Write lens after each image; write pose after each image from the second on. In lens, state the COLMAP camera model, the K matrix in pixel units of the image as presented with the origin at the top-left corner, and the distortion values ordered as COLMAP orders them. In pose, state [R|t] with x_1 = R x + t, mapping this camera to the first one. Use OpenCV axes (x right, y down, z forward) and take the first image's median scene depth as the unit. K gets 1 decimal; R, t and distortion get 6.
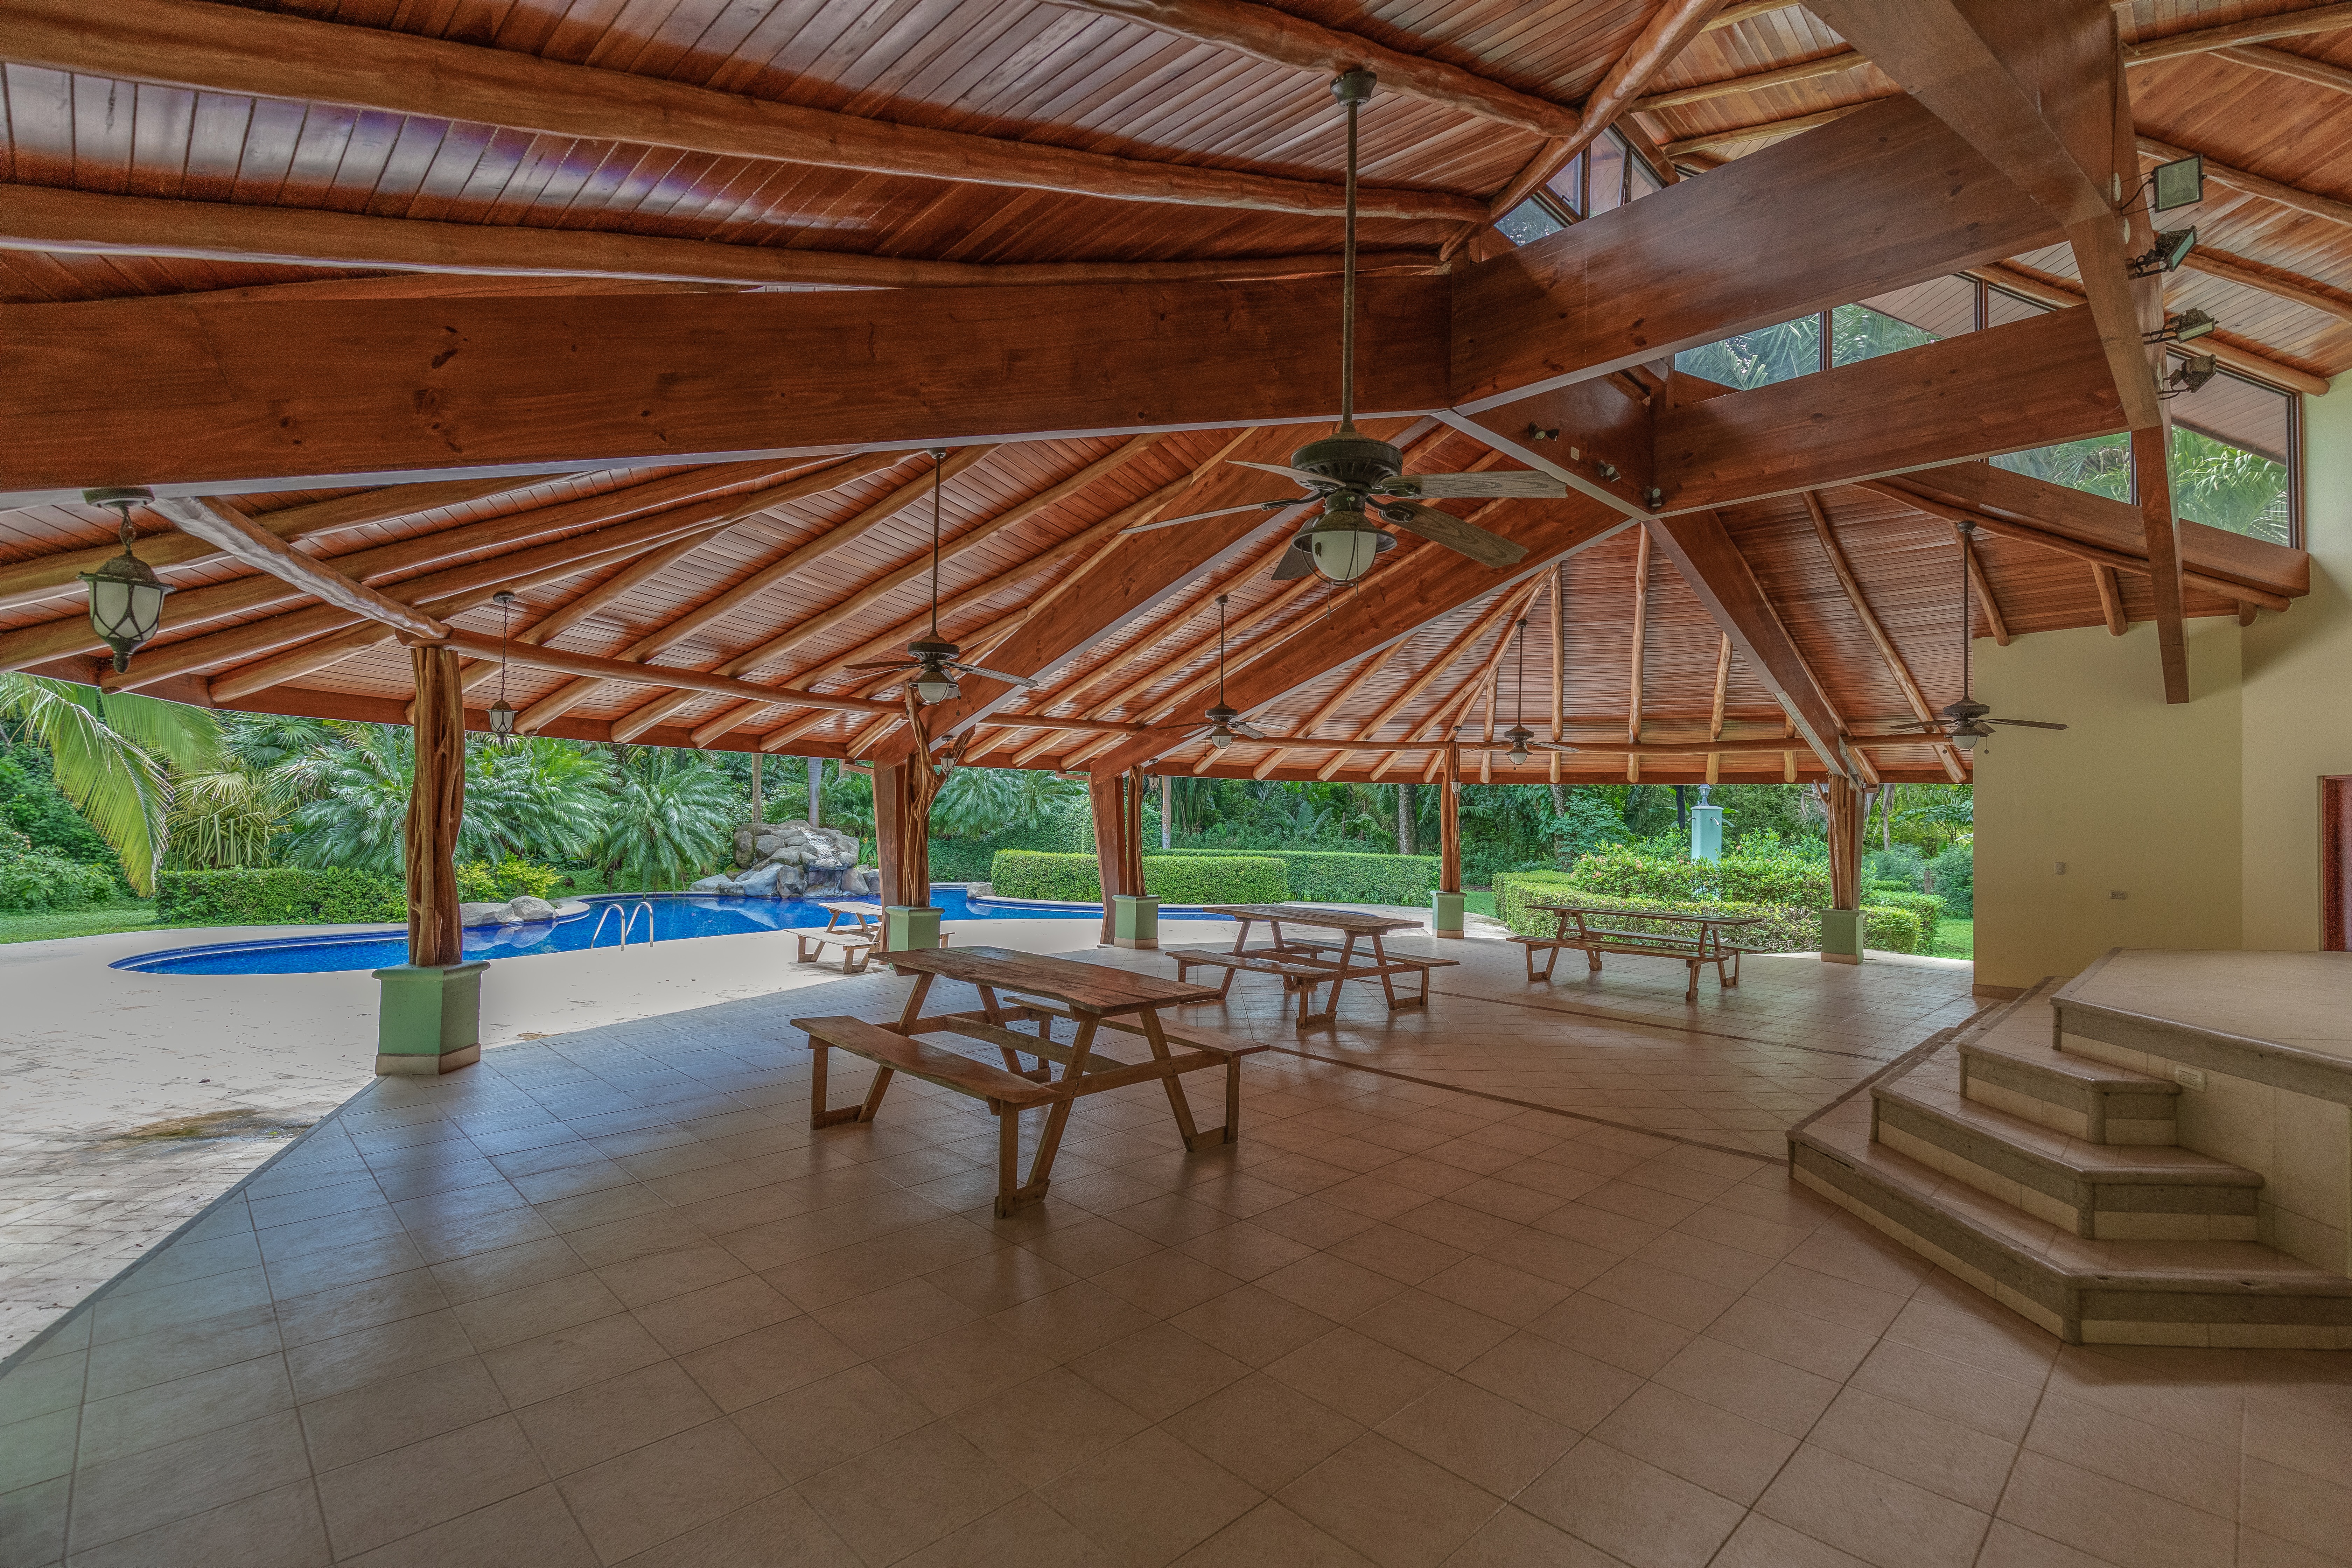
lens RADIAL K [[1039.0, 0, 1187.8], [0, 1039.0, 787.3], [0, 0, 1]] dist [-0.000327, 0.004322]
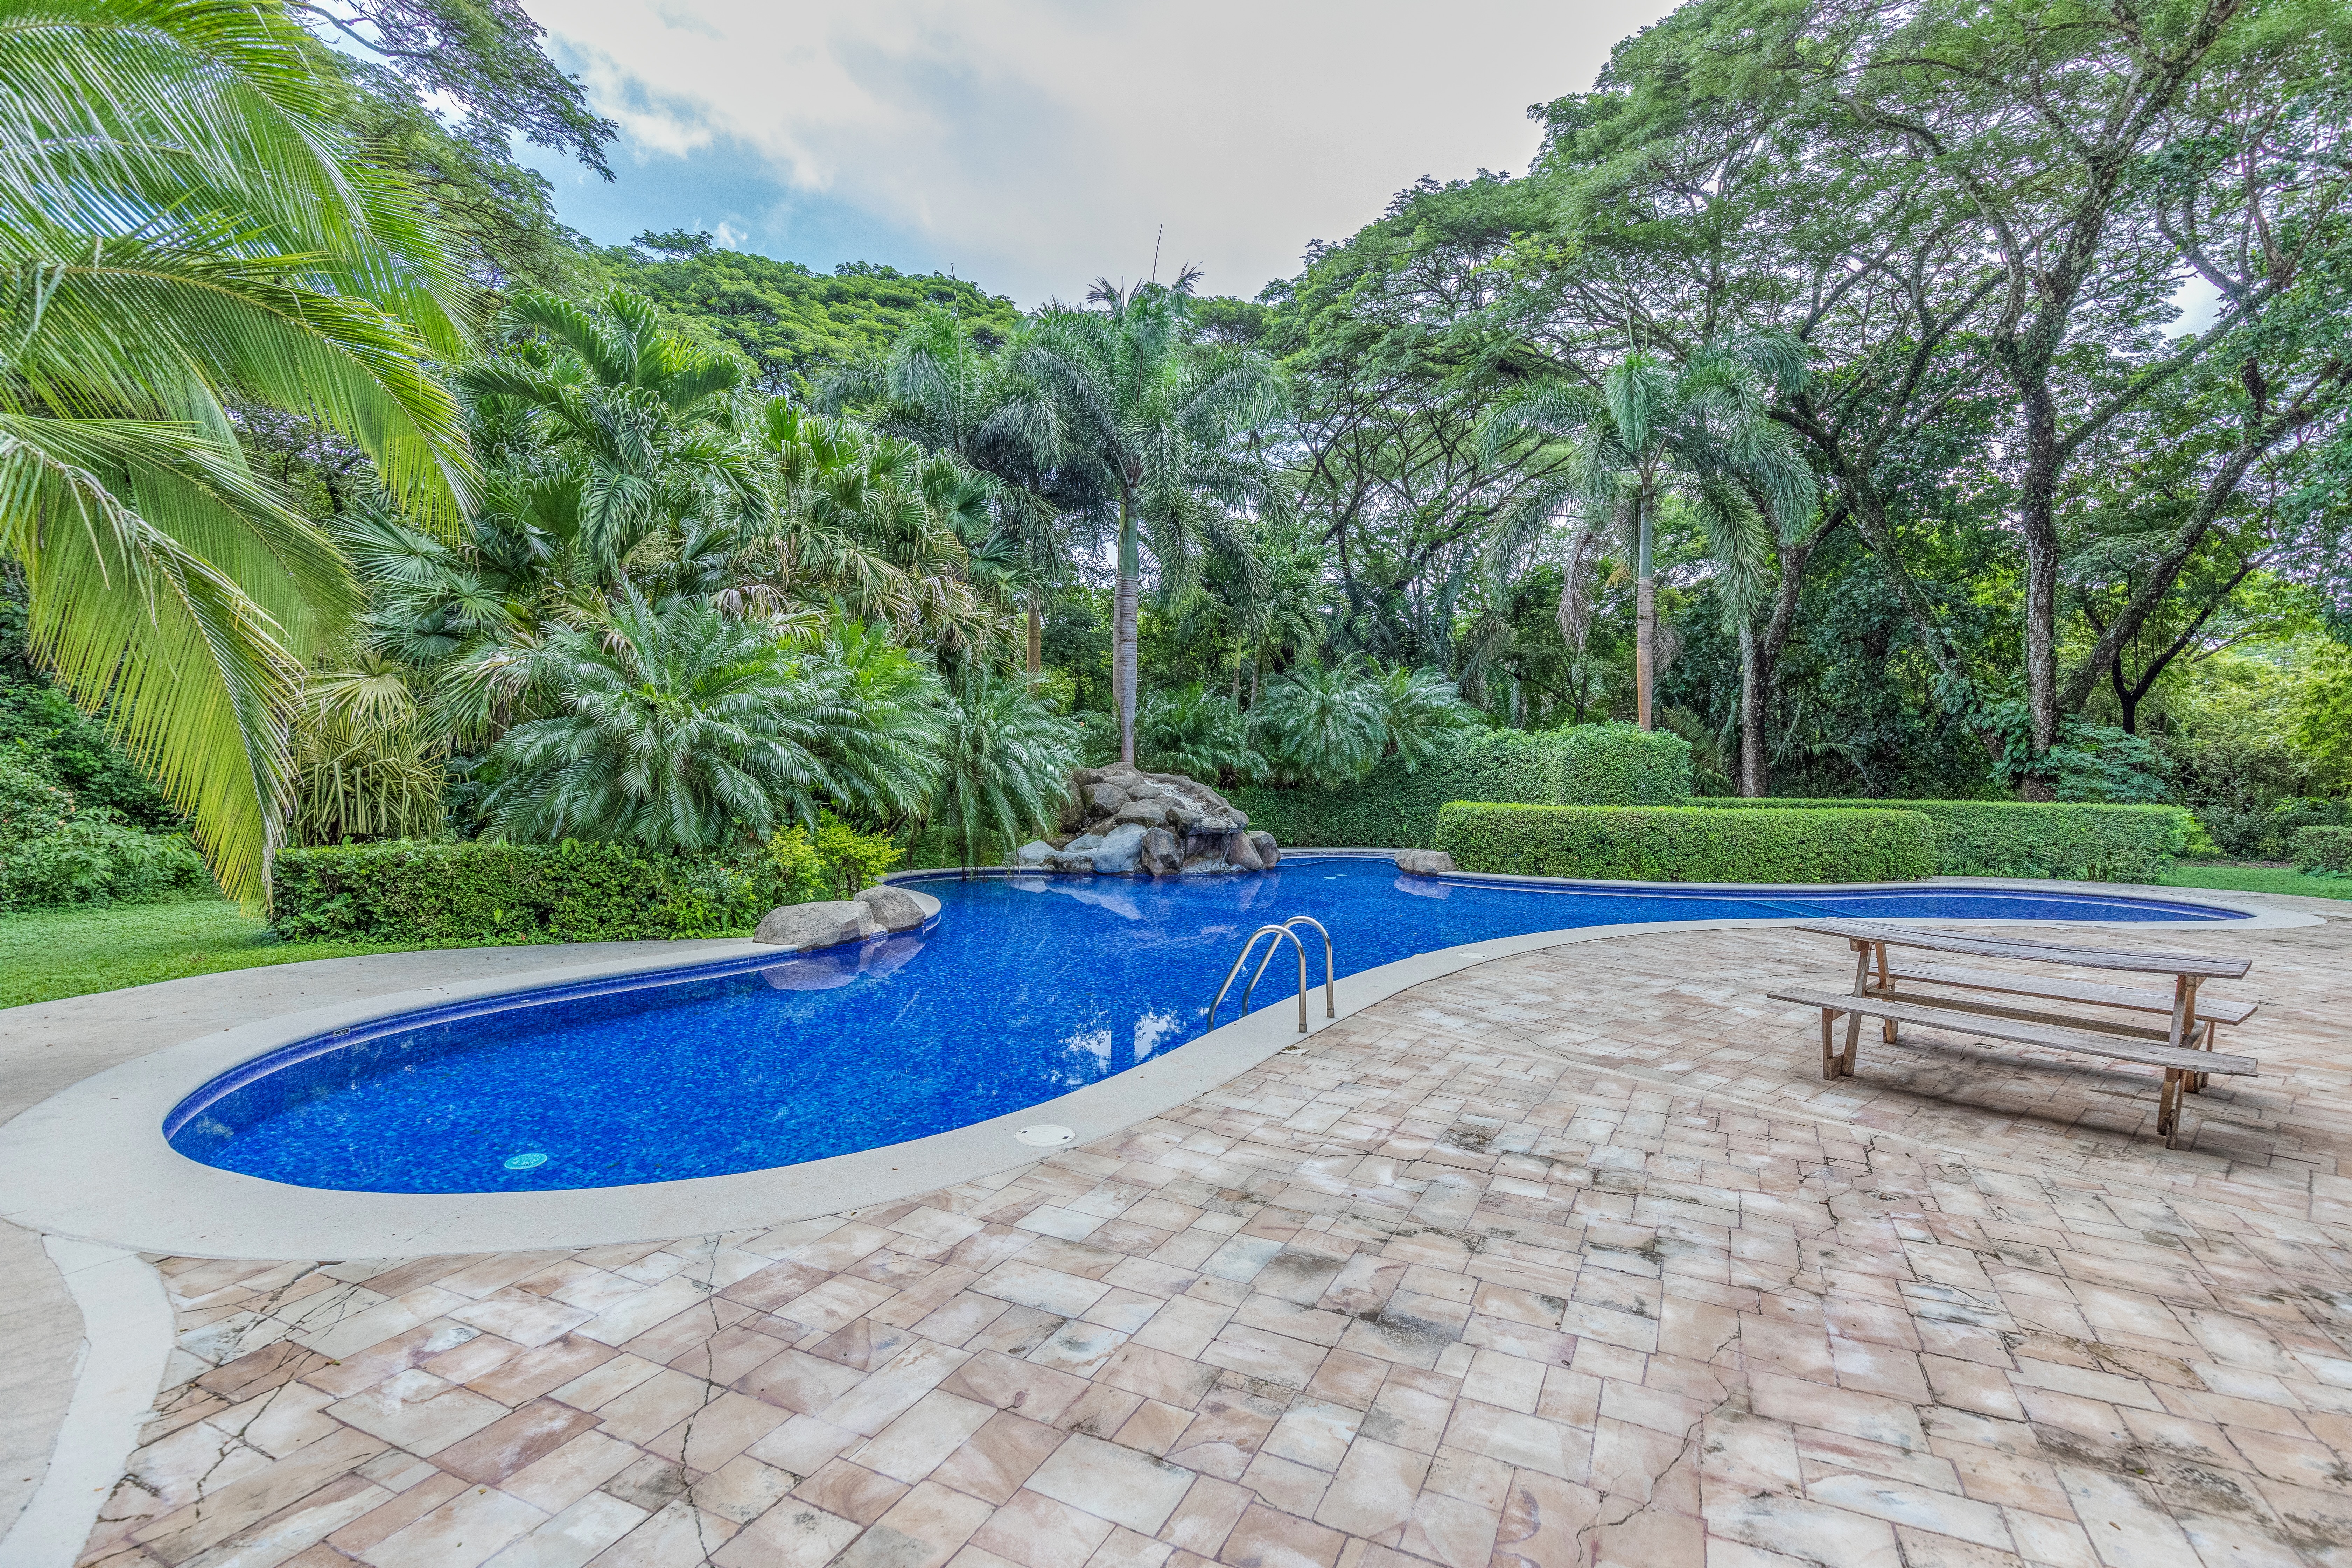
lens RADIAL K [[1039.0, 0, 1187.8], [0, 1039.0, 787.3], [0, 0, 1]] dist [-0.000327, 0.004322]
pose [[0.998903, -0.010542, -0.045634, -0.431138], [0.012484, 0.999020, 0.042475, 0.027273], [0.045142, -0.042998, 0.998055, 0.429239]]
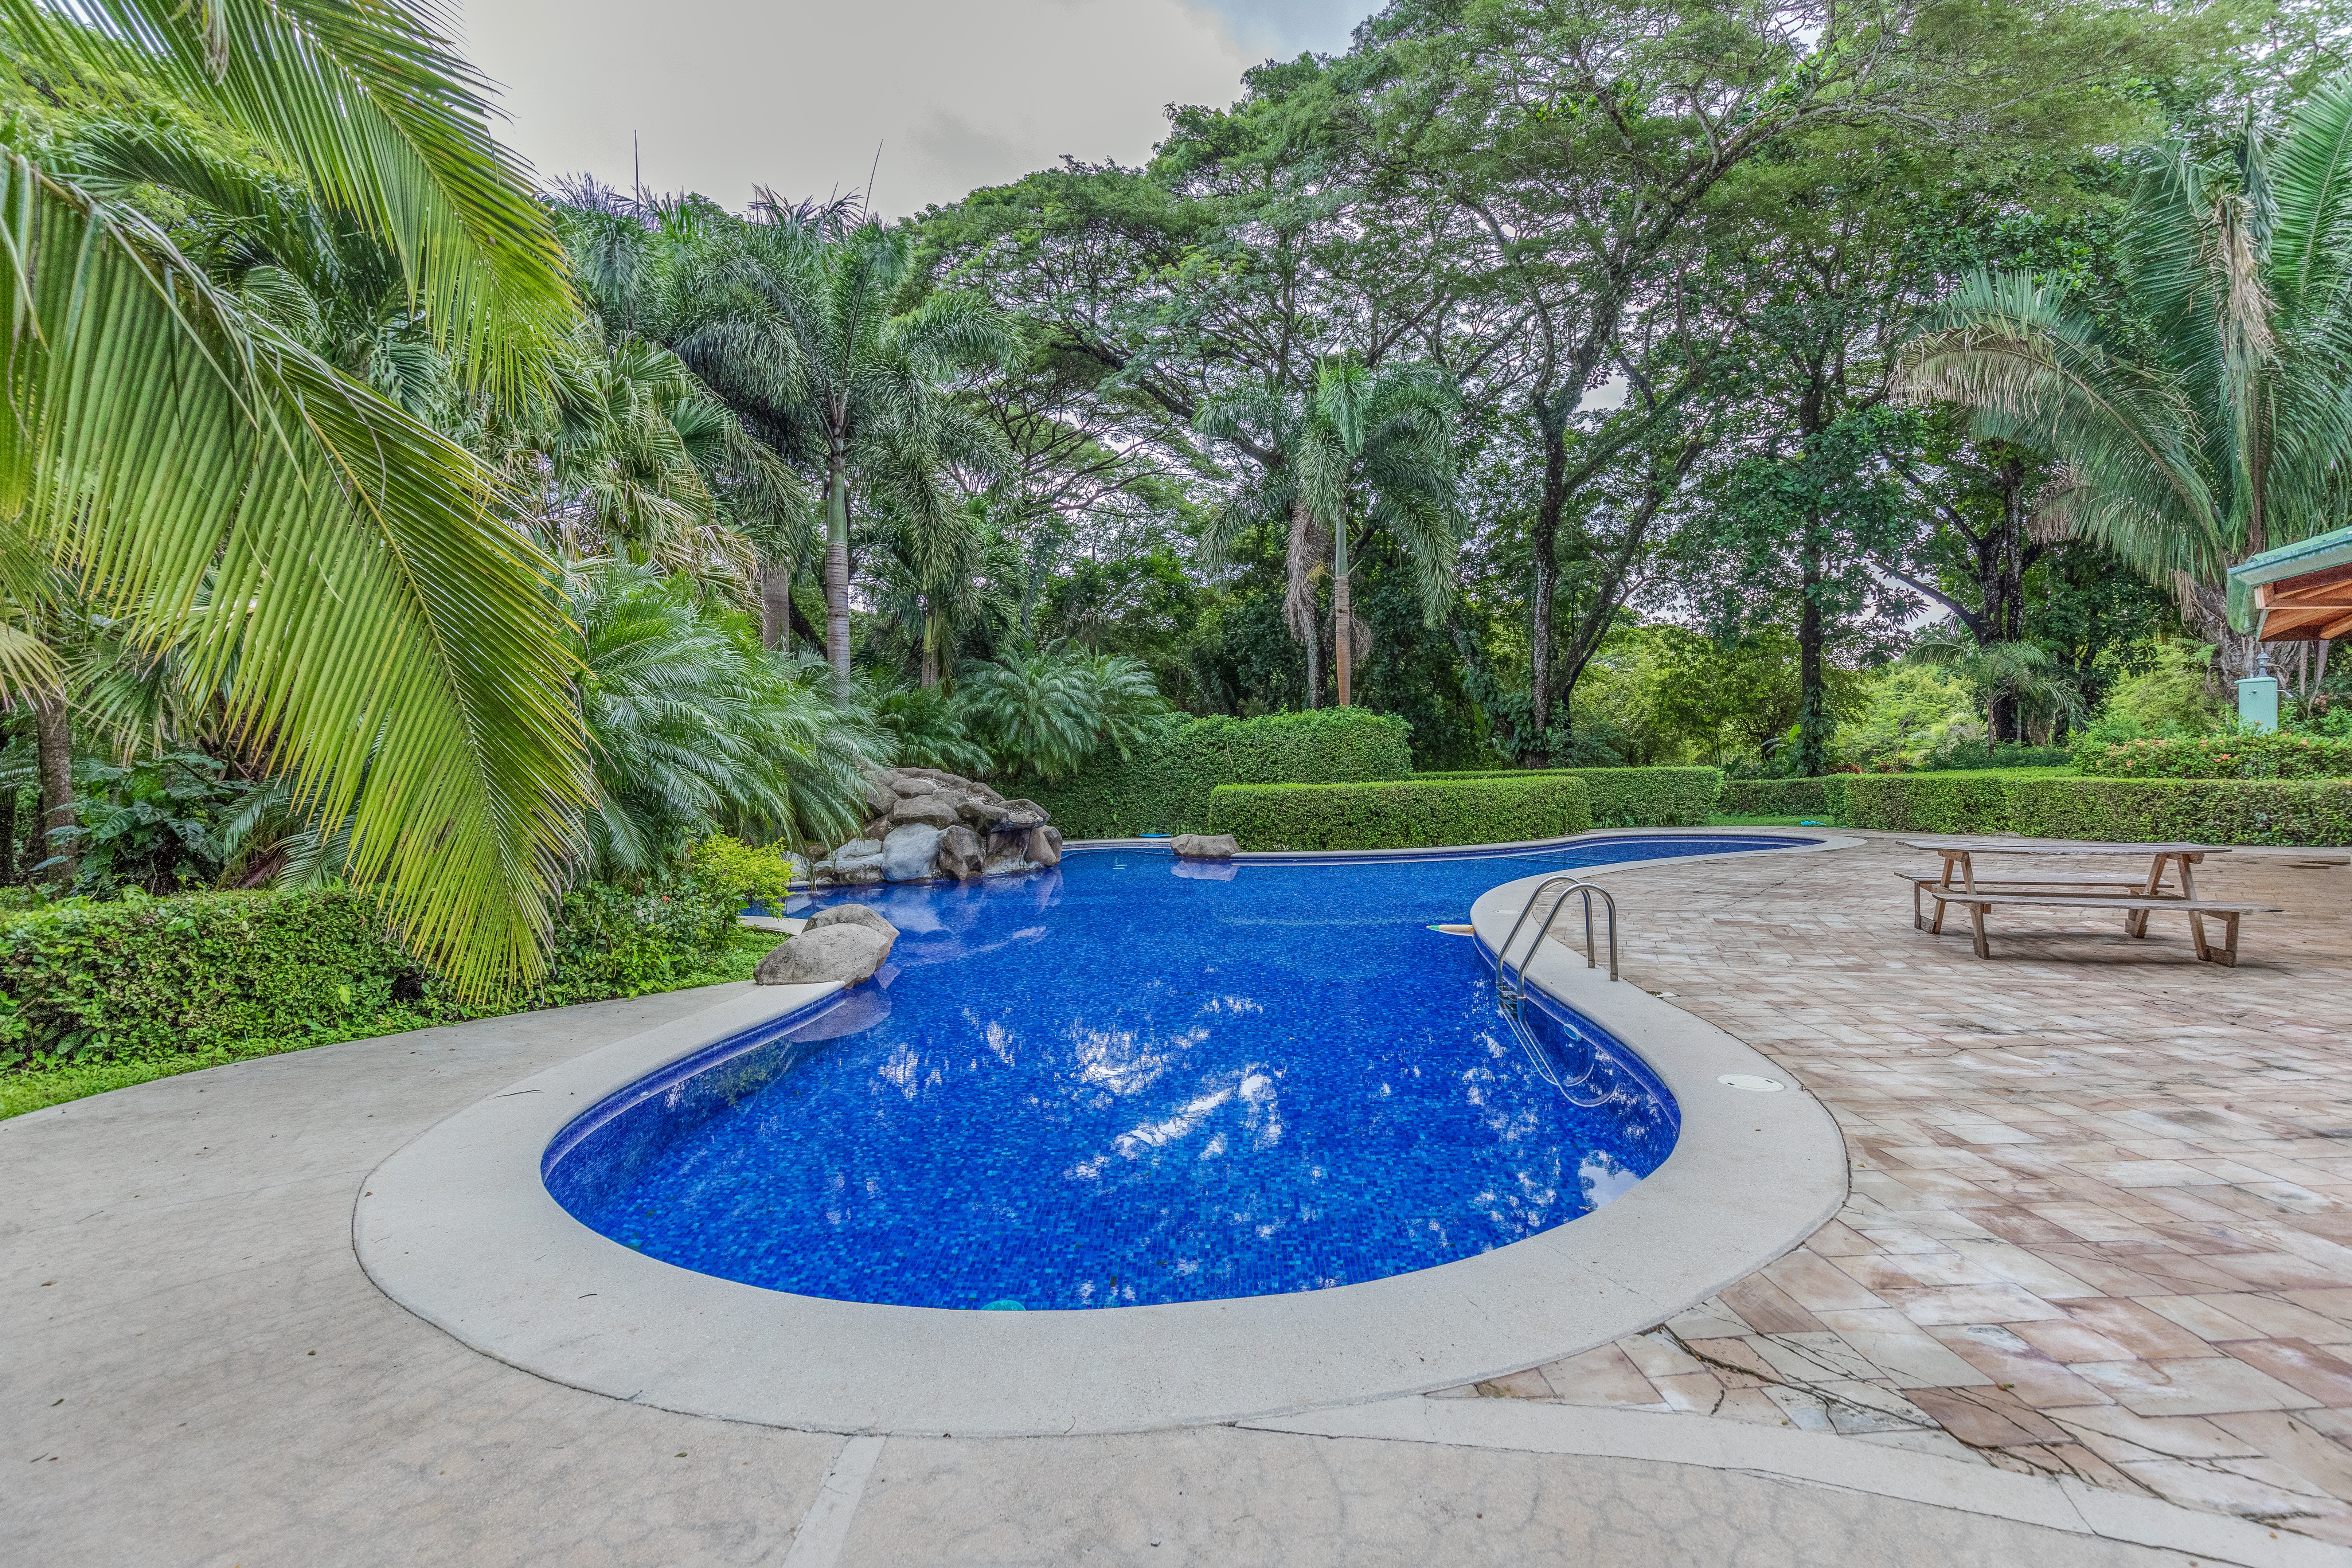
lens RADIAL K [[1090.4, 0, 1176.0], [0, 1090.4, 784.0], [0, 0, 1]] dist [0.008906, -0.000803]
pose [[0.904203, -0.049132, 0.424268, -0.691392], [0.030903, 0.998284, 0.049746, 0.031173], [-0.425984, -0.031870, 0.904169, 0.490310]]
